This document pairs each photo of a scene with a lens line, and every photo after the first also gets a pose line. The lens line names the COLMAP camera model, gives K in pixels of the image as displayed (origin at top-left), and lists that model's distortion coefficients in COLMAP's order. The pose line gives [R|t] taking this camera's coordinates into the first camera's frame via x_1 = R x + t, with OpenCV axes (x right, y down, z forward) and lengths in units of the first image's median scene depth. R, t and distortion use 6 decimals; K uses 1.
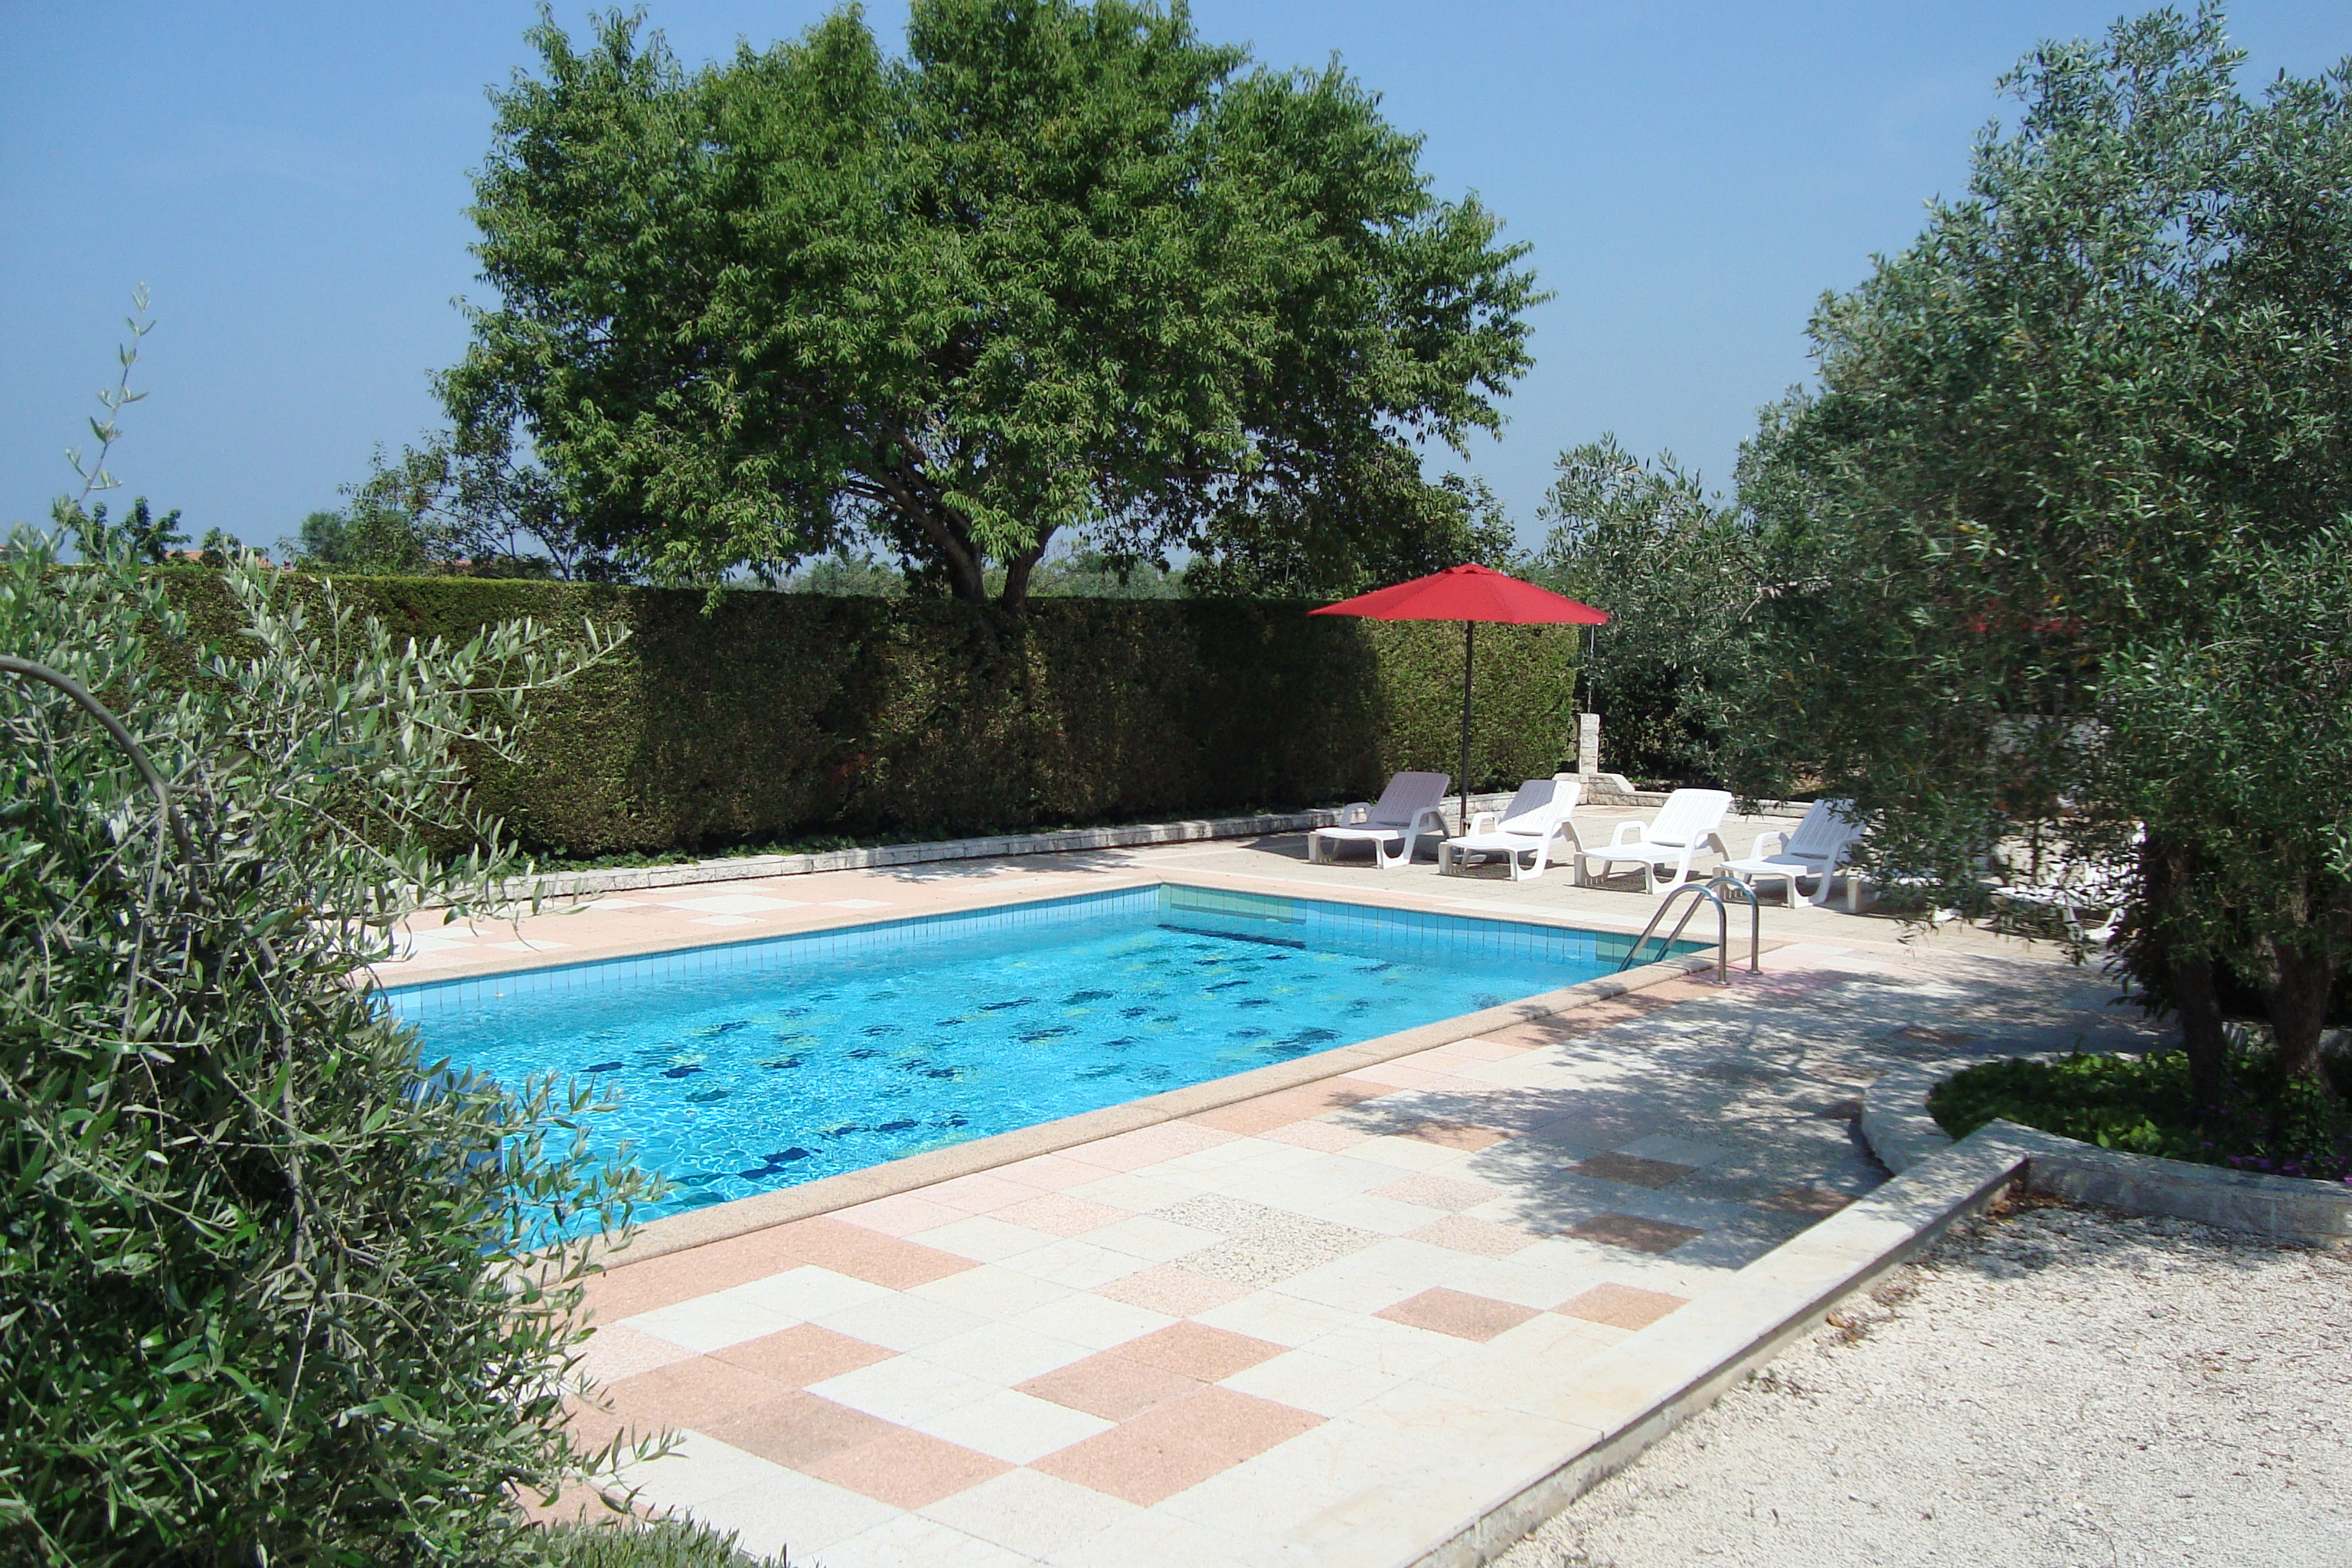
lens RADIAL K [[2229.4, 0, 1176.6], [0, 2229.4, 784.6], [0, 0, 1]] dist [-0.125985, 0.000000]
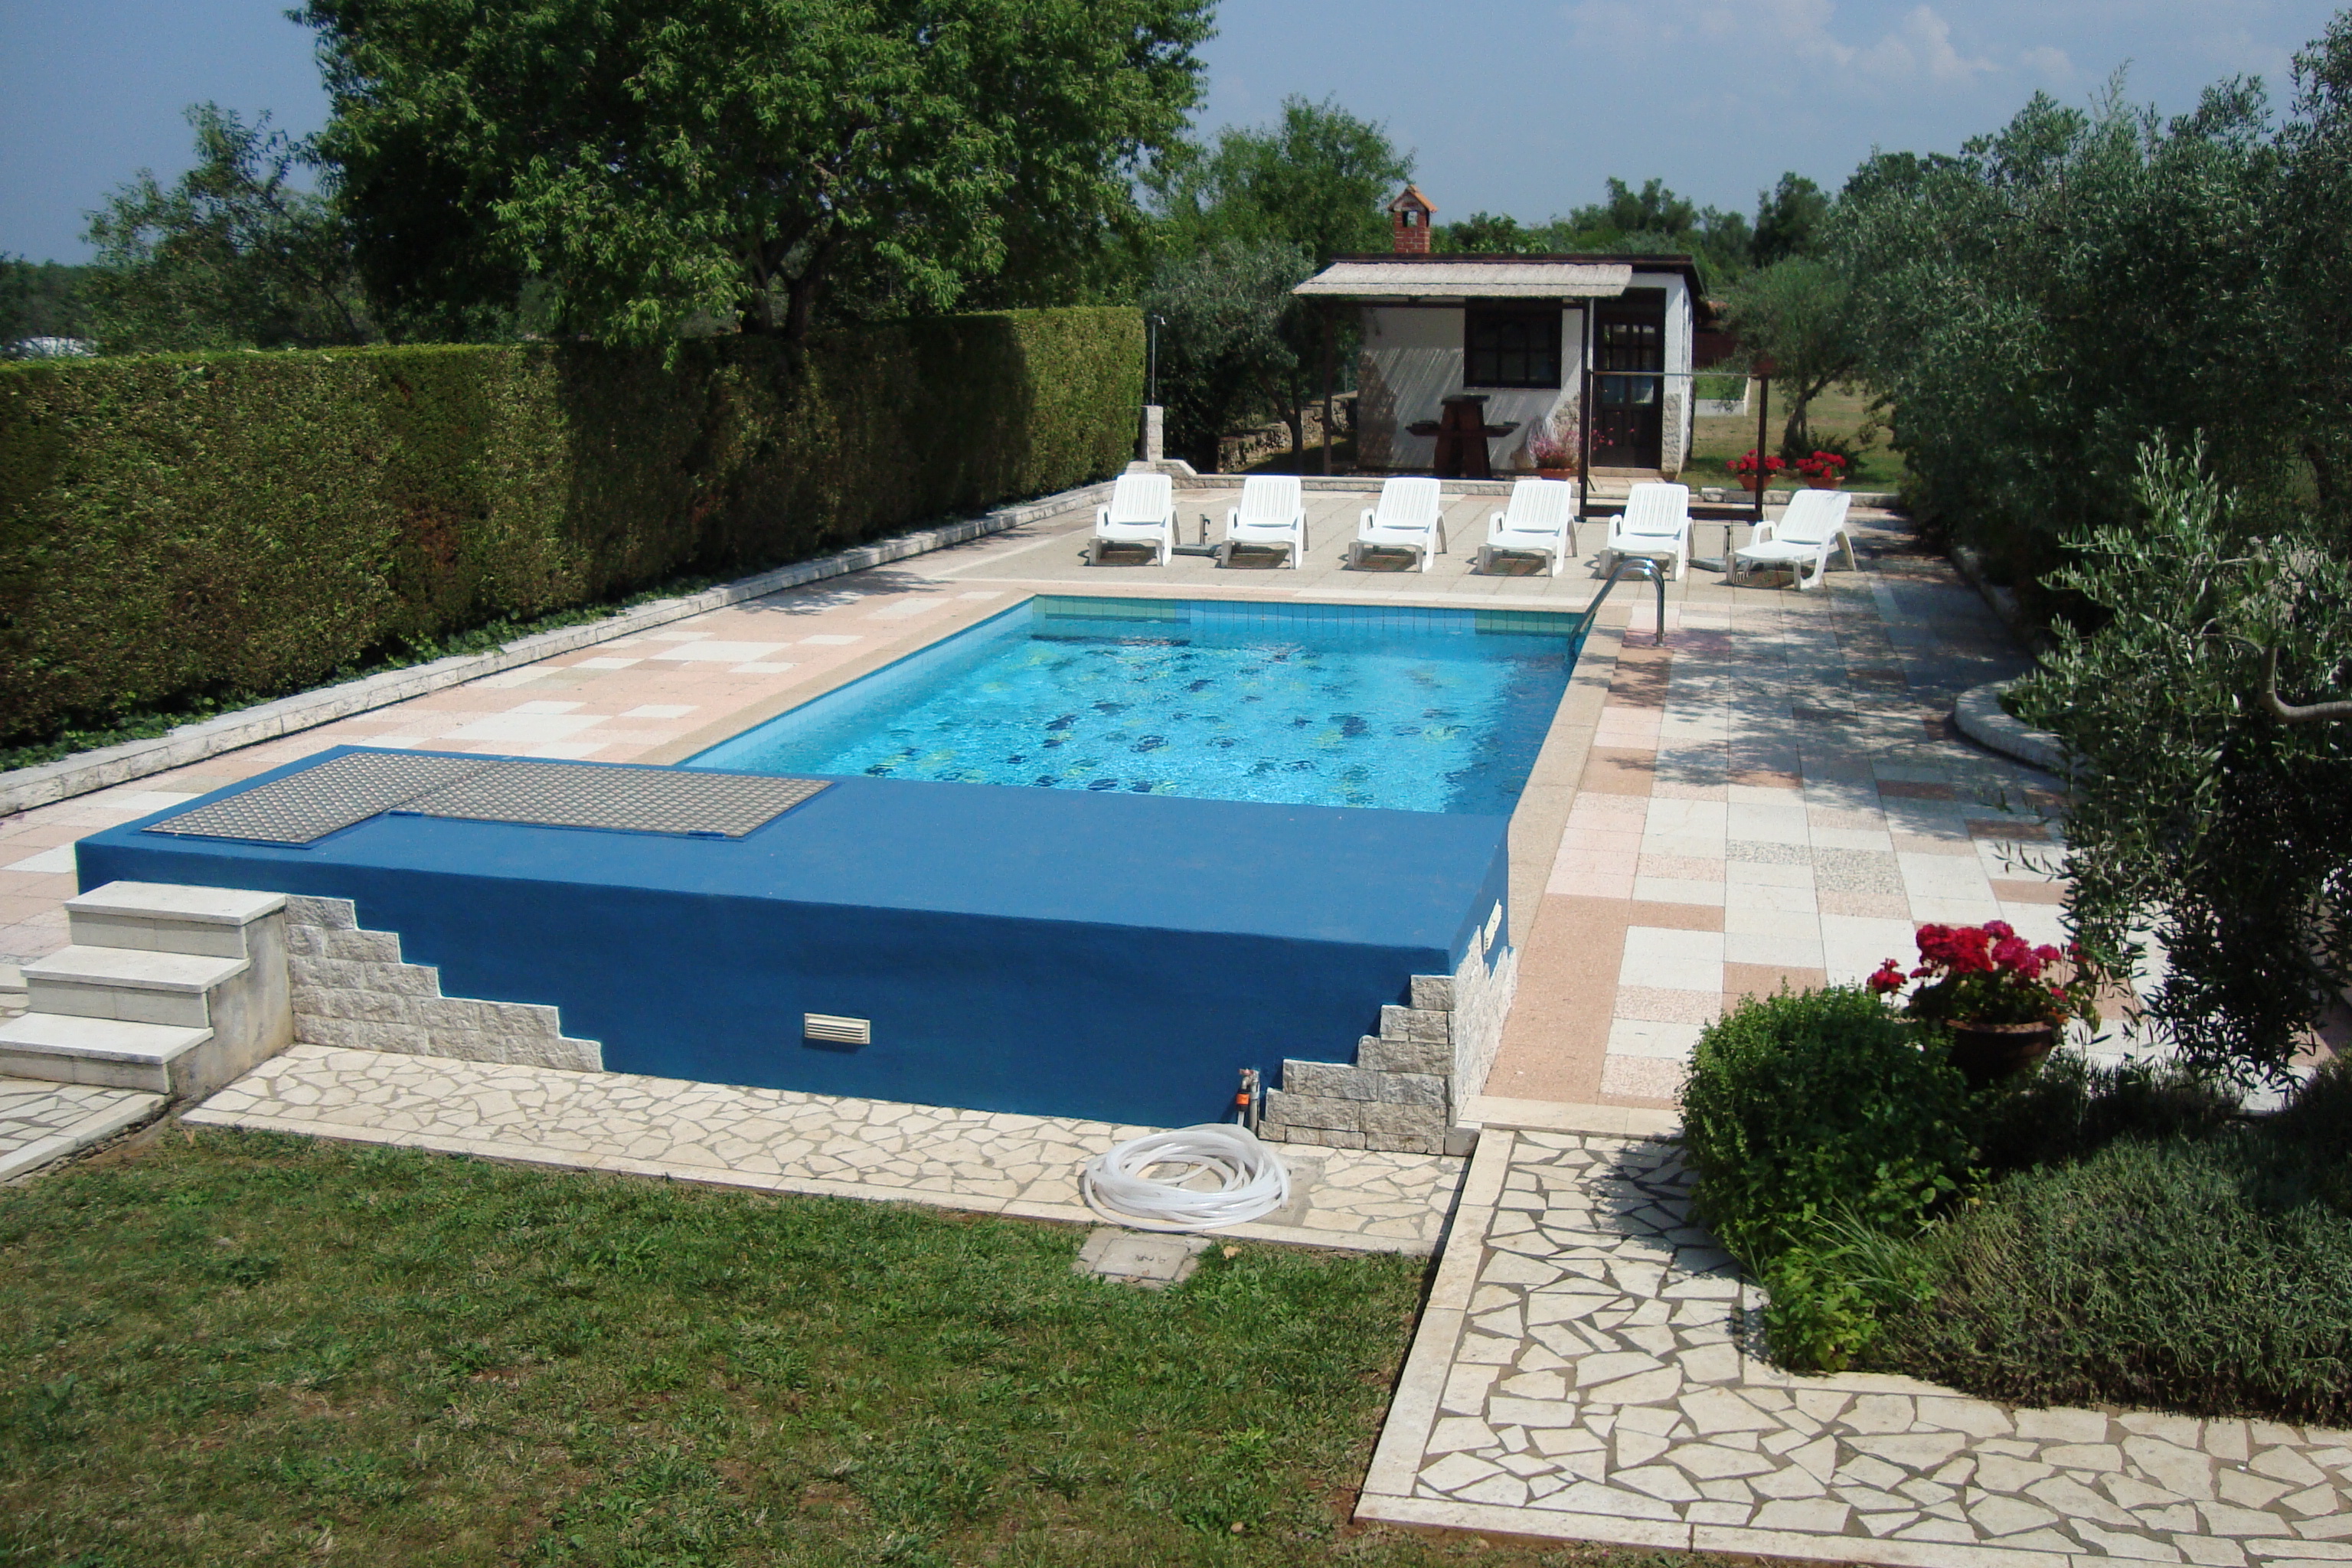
lens RADIAL K [[2229.4, 0, 1180.6], [0, 2229.4, 769.9], [0, 0, 1]] dist [-0.125985, 0.000000]
pose [[0.910177, -0.110816, 0.399122, -0.388921], [0.050966, 0.986189, 0.157590, -0.040507], [-0.411073, -0.123093, 0.903254, -0.027926]]
